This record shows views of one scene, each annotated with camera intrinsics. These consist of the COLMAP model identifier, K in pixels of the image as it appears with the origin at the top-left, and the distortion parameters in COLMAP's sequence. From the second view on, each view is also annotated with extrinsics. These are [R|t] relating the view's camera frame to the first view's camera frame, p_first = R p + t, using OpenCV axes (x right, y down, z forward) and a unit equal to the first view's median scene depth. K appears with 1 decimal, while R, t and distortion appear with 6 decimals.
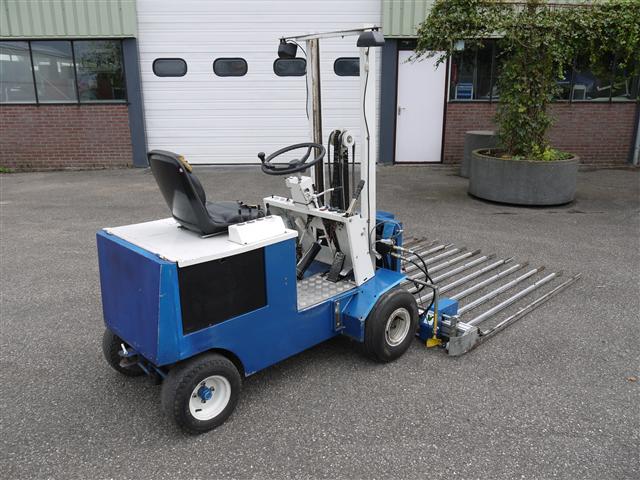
lens RADIAL K [[523.0, 0, 320.0], [0, 523.0, 240.0], [0, 0, 1]] dist [-0.032117, 0.007137]
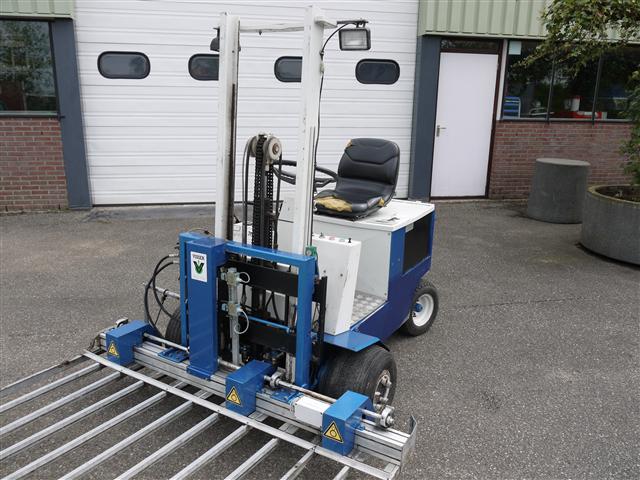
lens RADIAL K [[523.0, 0, 320.0], [0, 523.0, 240.0], [0, 0, 1]] dist [-0.032117, 0.007137]
pose [[0.985288, -0.026408, 0.168852, -0.154997], [0.029866, 0.999392, -0.017973, -0.081165], [-0.168275, 0.022751, 0.985477, 0.285957]]
